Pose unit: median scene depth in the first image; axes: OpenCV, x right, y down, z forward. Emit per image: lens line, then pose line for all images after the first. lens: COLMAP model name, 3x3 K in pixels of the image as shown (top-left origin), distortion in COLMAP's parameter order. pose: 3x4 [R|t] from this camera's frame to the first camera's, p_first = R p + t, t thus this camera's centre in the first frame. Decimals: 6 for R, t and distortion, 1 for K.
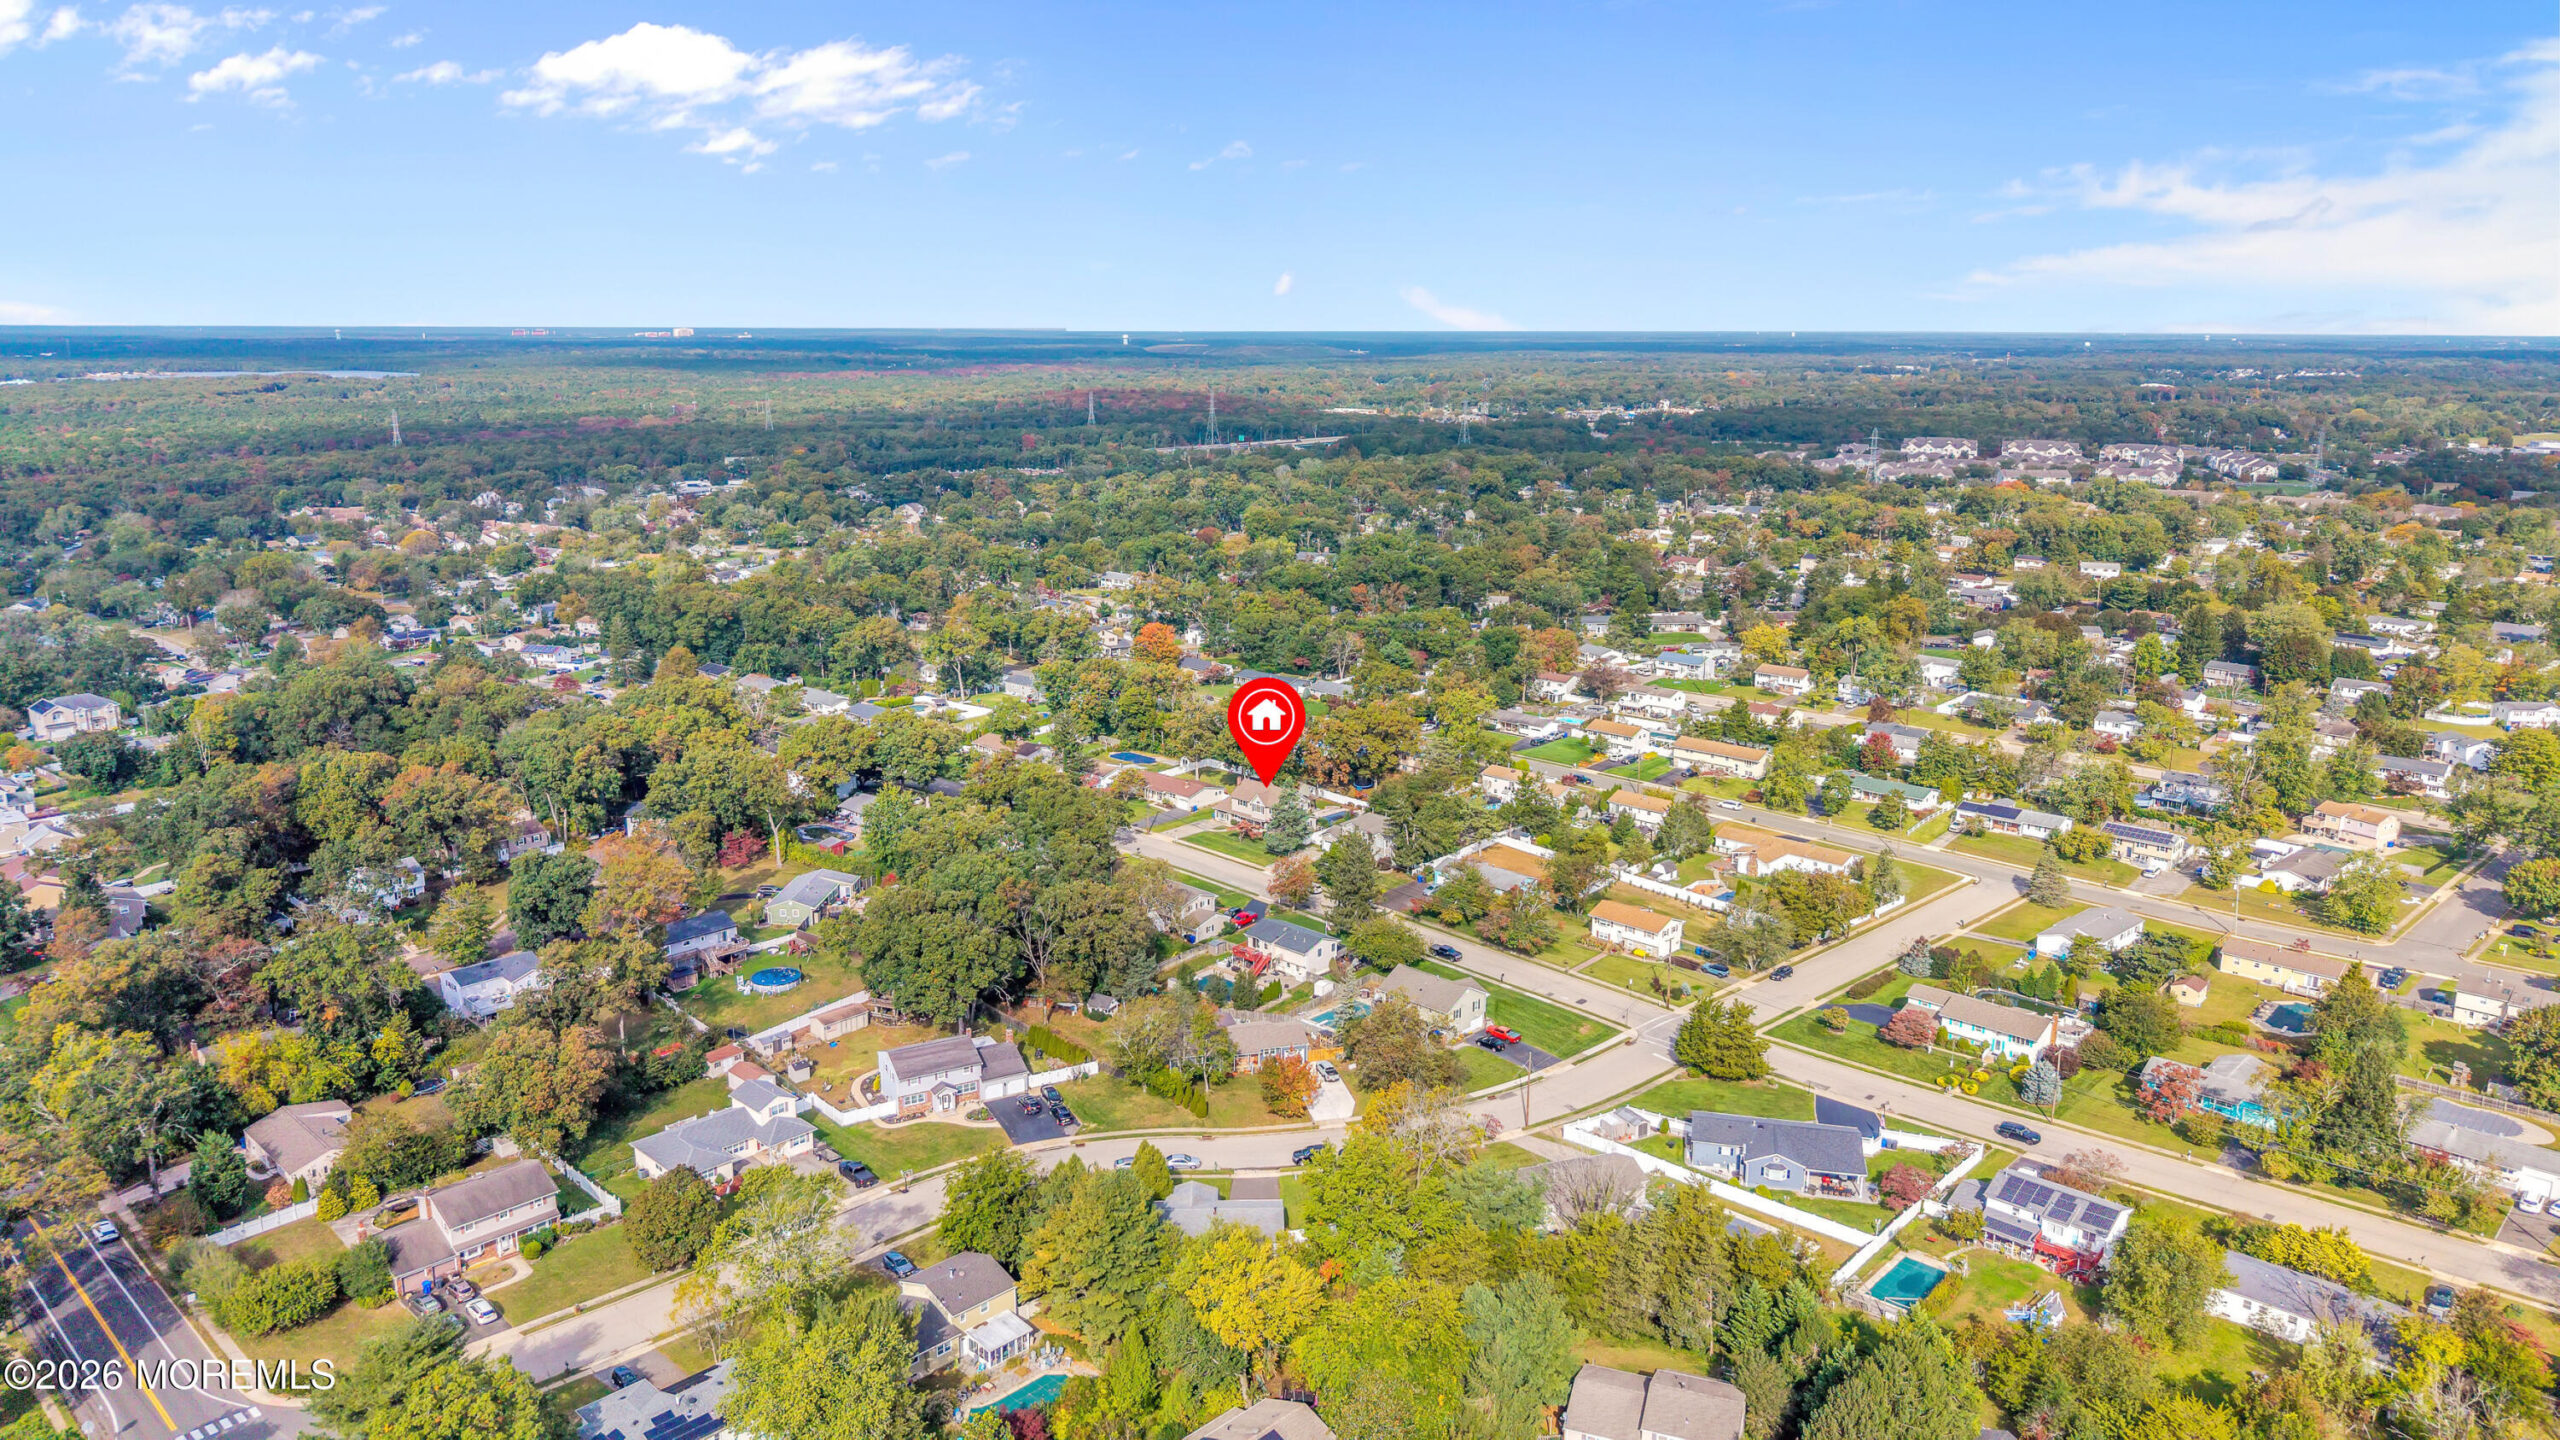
lens RADIAL K [[1709.0, 0, 1280.0], [0, 1709.0, 720.0], [0, 0, 1]] dist [0.013239, -0.004827]
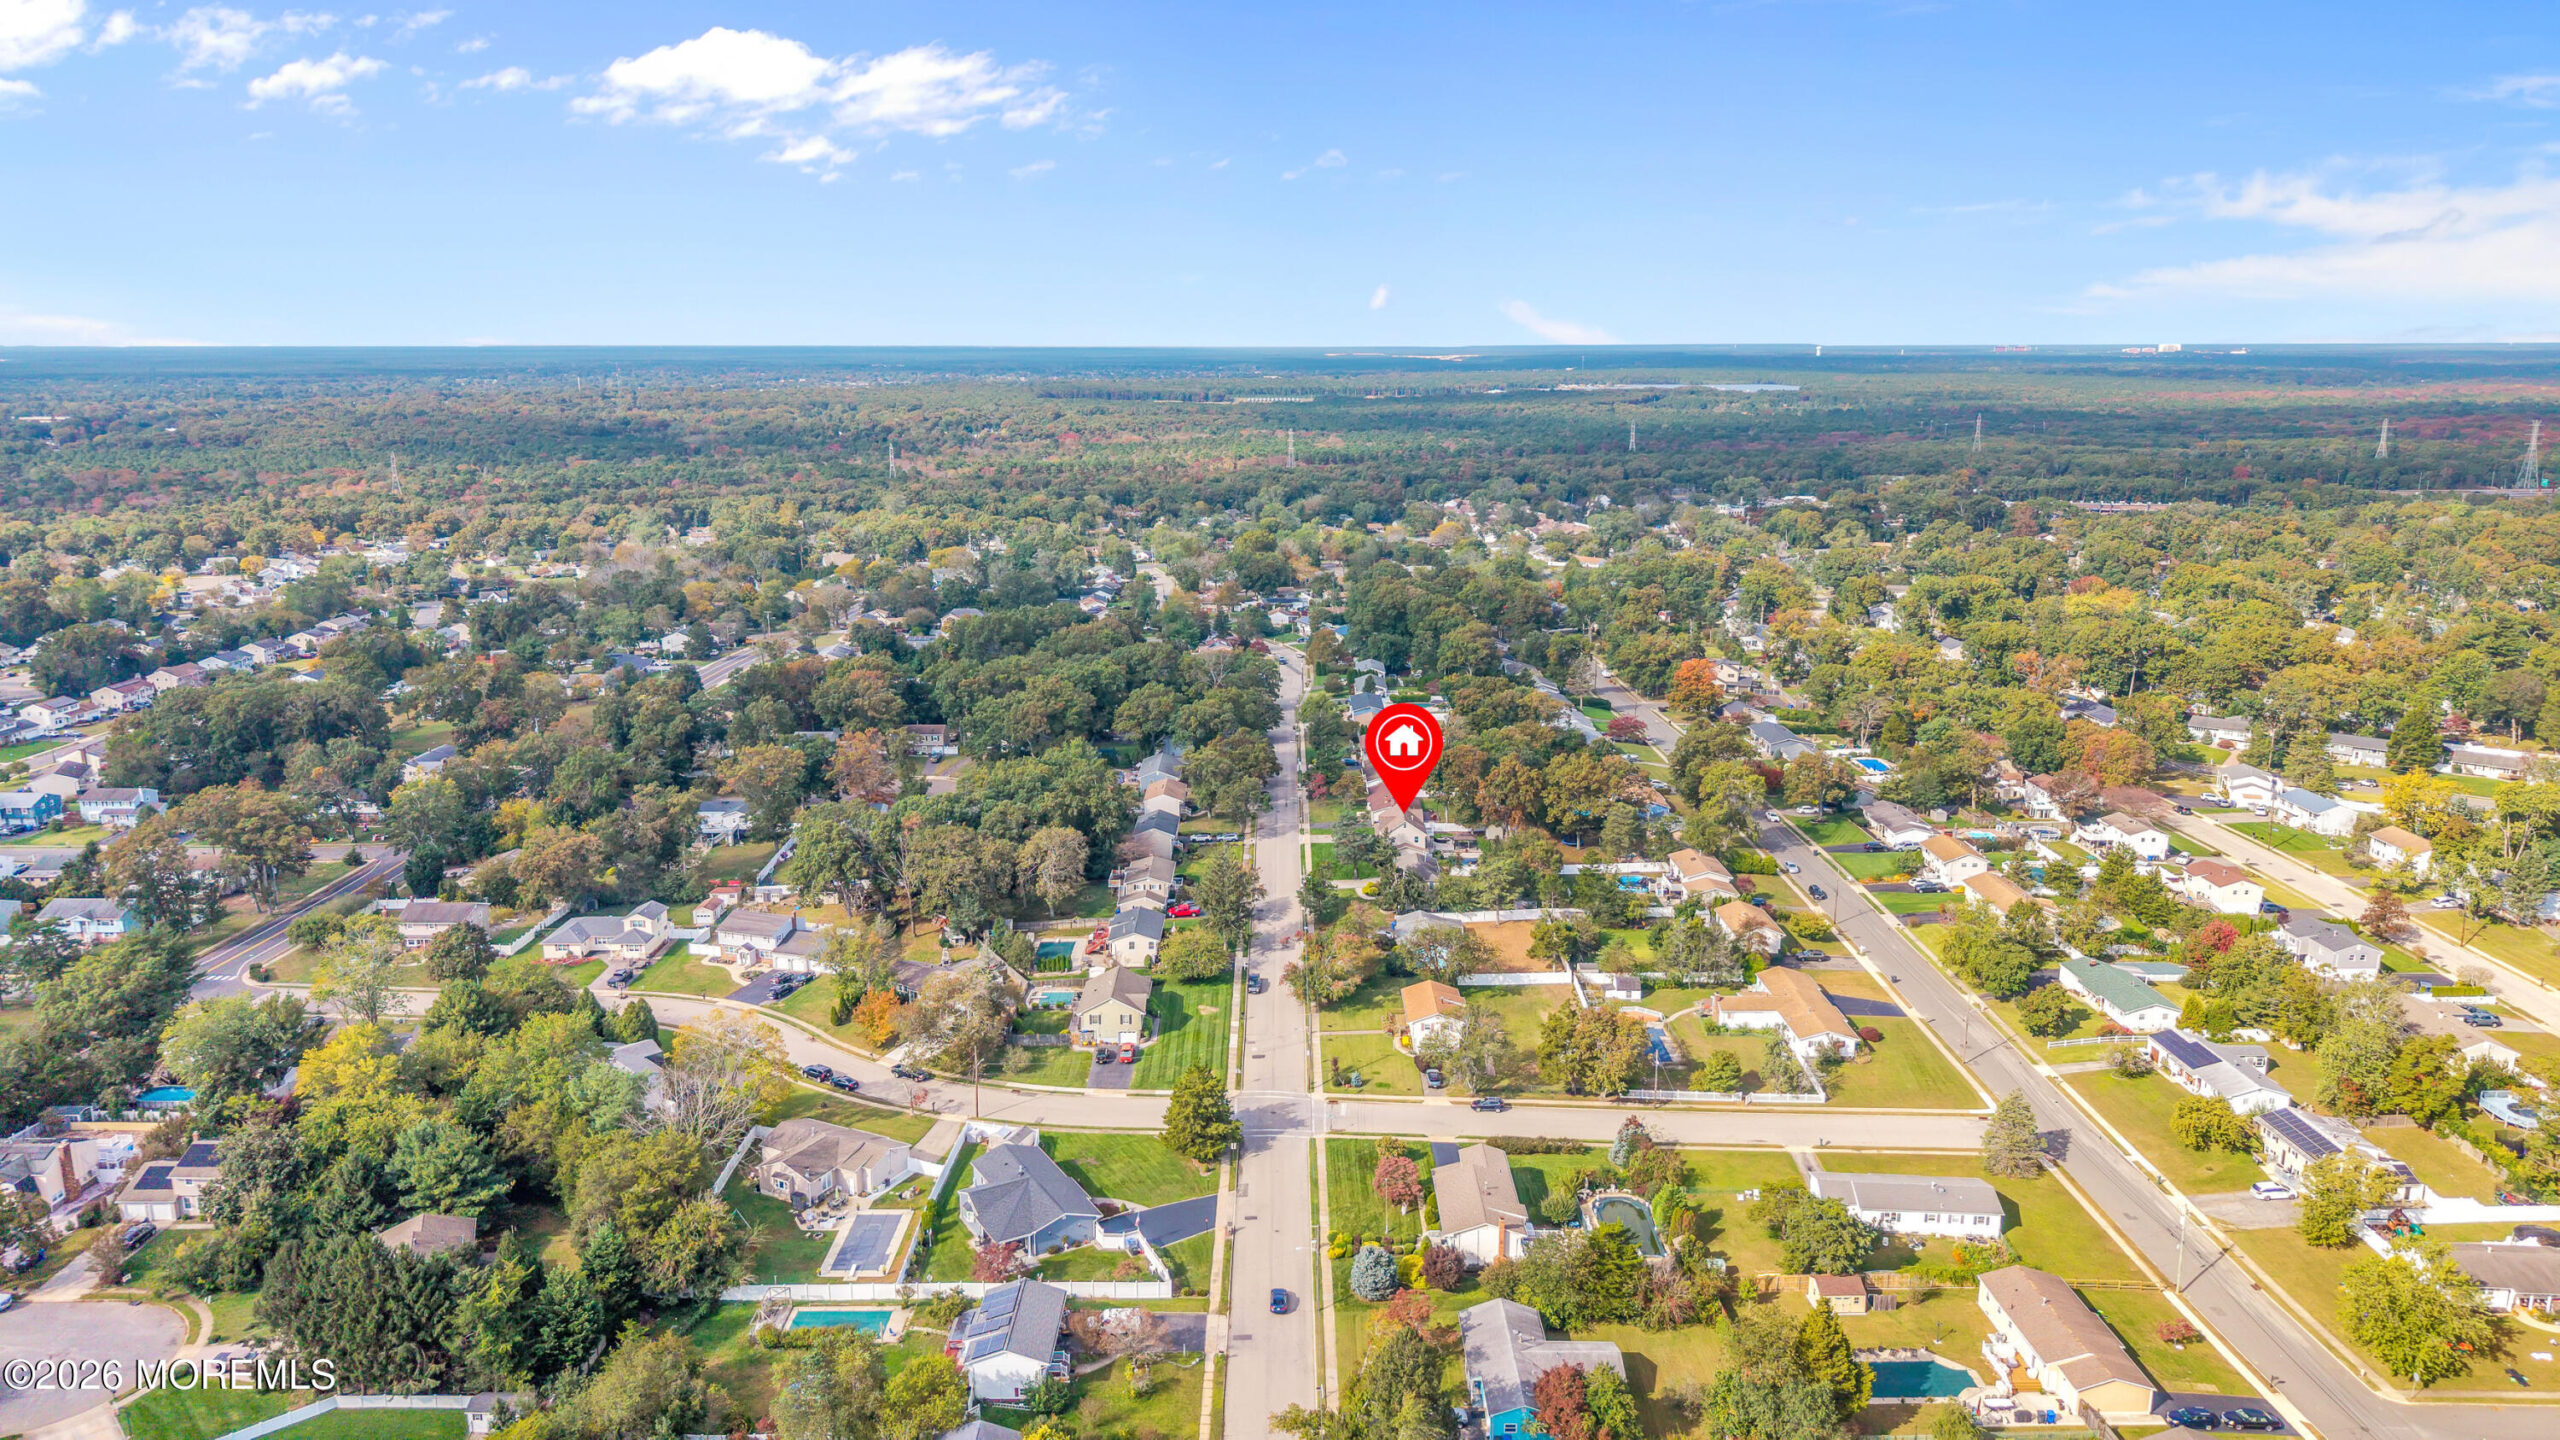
lens RADIAL K [[1709.0, 0, 1280.0], [0, 1709.0, 720.0], [0, 0, 1]] dist [0.013239, -0.004827]
pose [[0.695851, 0.157154, -0.700781, 0.772905], [-0.163677, 0.984789, 0.058318, -0.072809], [0.699286, 0.074121, 0.710989, 0.298631]]
